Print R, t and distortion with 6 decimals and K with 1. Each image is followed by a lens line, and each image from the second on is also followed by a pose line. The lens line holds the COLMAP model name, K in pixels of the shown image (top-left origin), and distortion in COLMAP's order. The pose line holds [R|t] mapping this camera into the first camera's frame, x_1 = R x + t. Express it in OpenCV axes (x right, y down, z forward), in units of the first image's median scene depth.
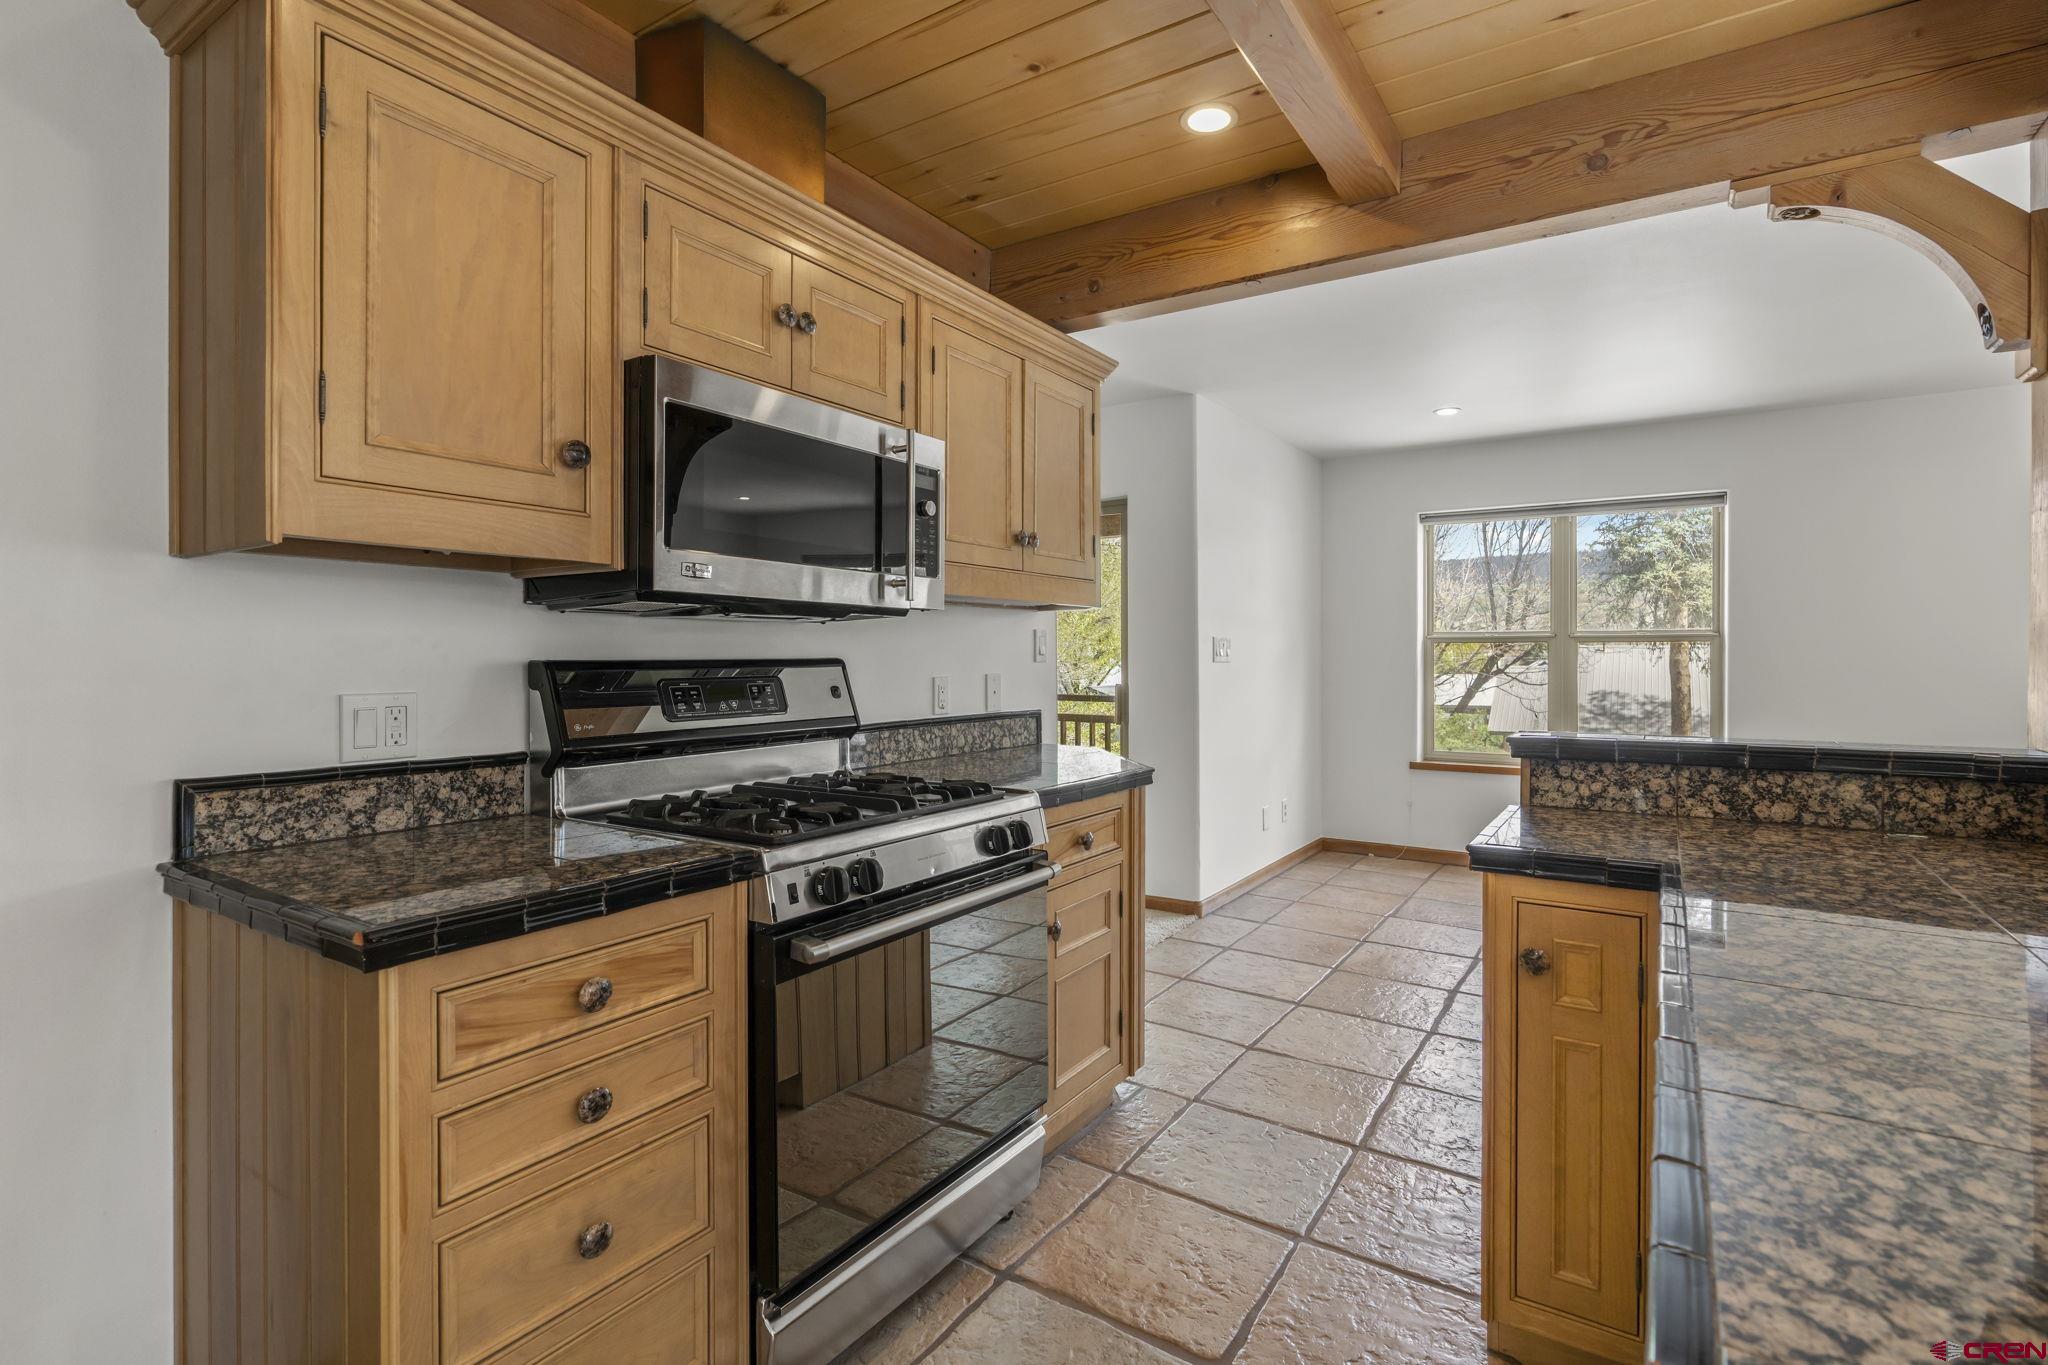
lens RADIAL K [[982.3, 0, 1047.0], [0, 982.3, 670.7], [0, 0, 1]] dist [0.000046, 0.000172]
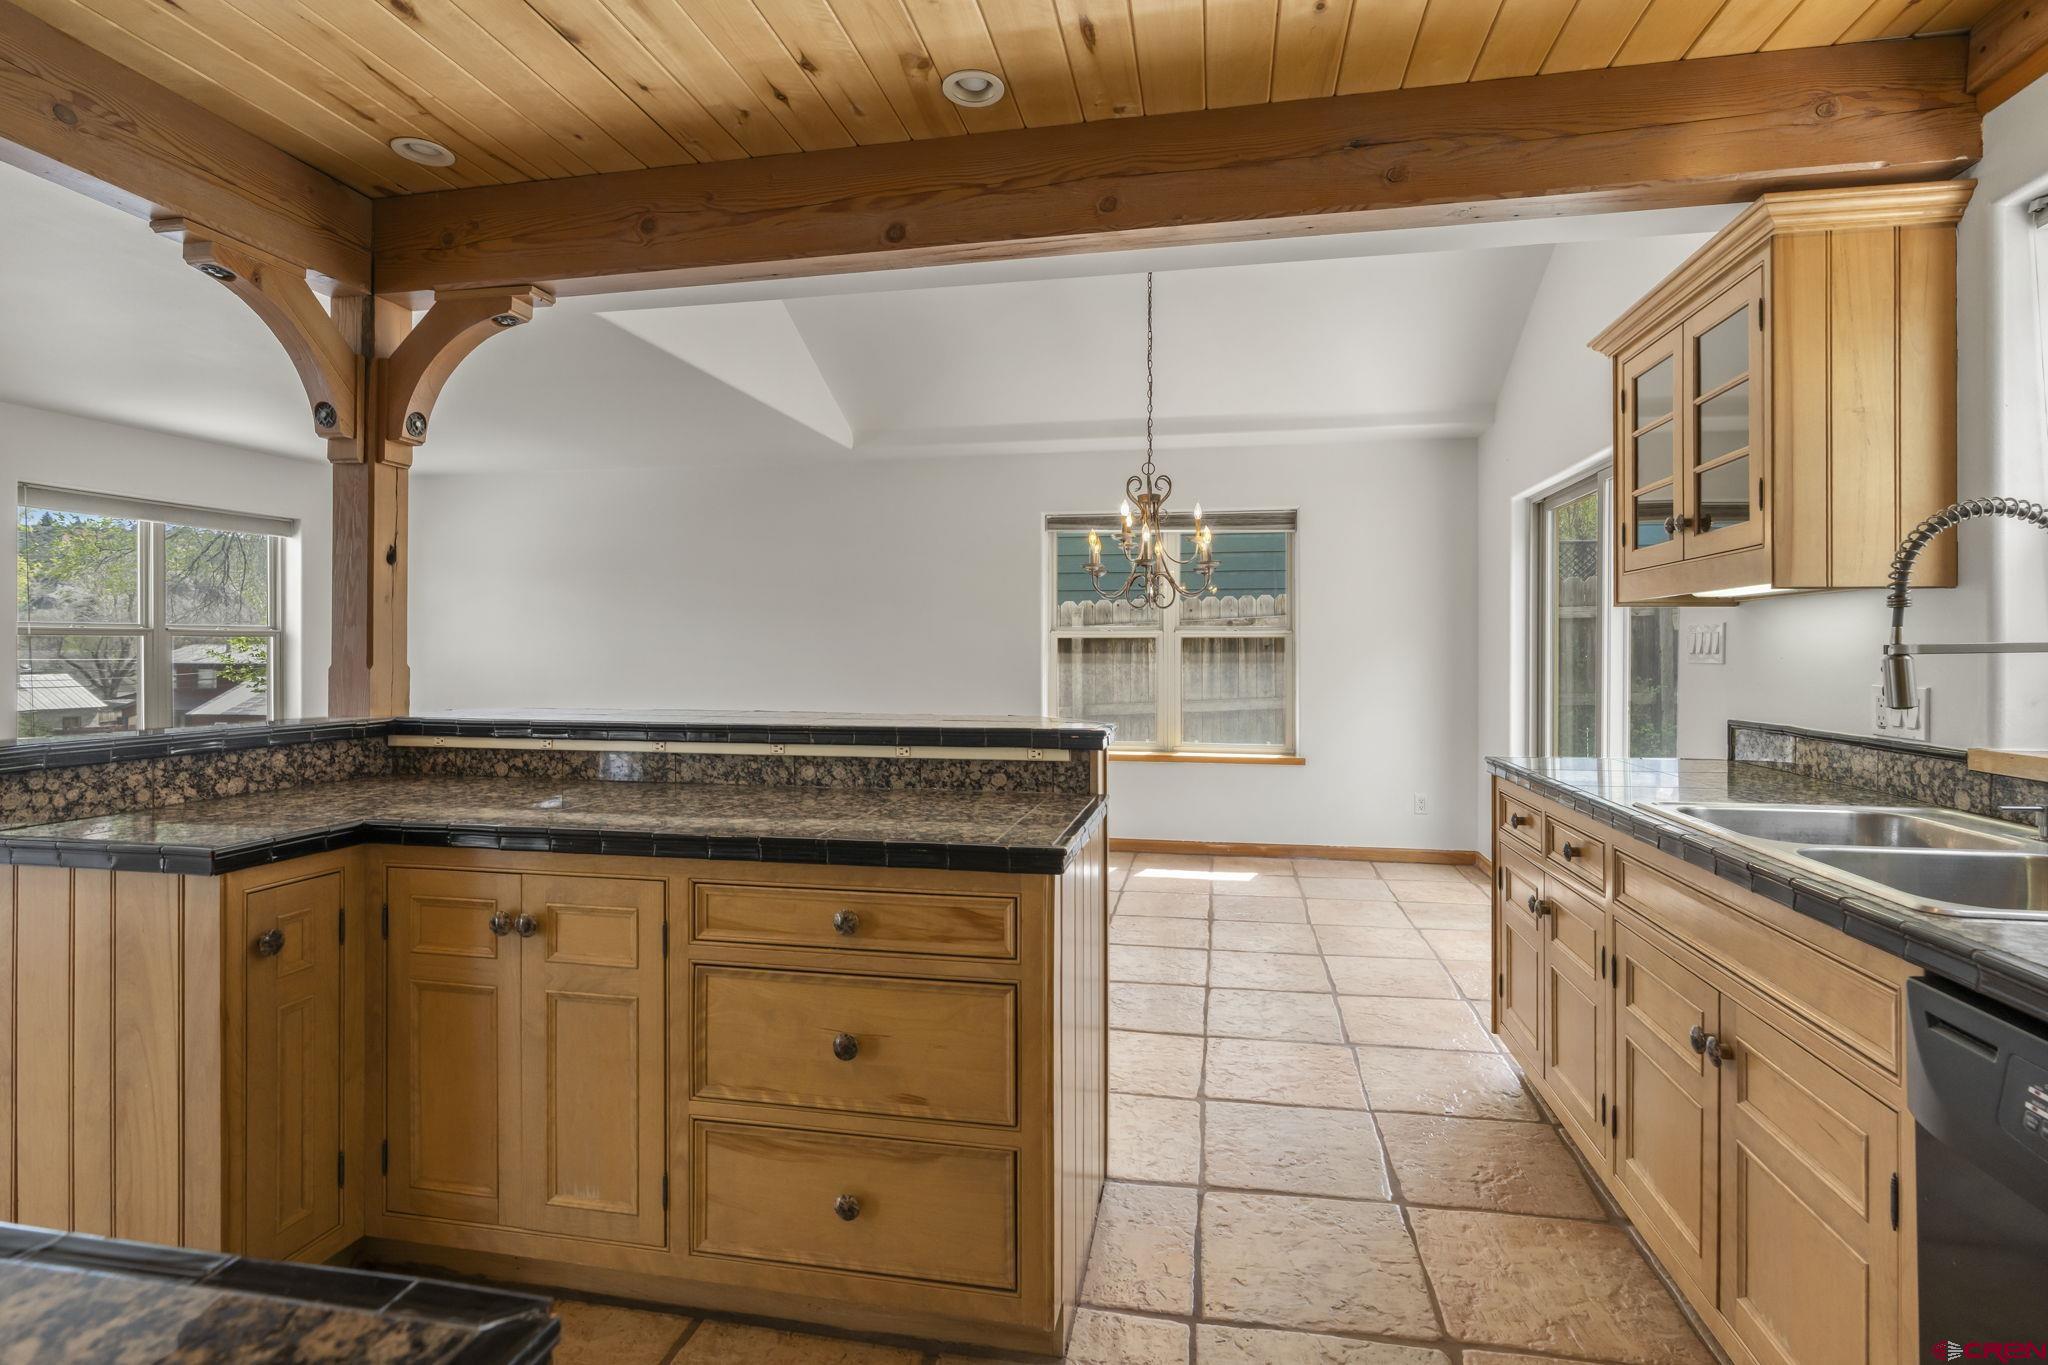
lens RADIAL K [[962.9, 0, 1043.5], [0, 962.9, 654.8], [0, 0, 1]] dist [-0.001516, -0.000561]
pose [[-0.369744, -0.005857, 0.929115, -0.651945], [0.008355, 0.999919, 0.009628, -0.014671], [-0.929096, 0.011323, -0.369665, 0.513669]]
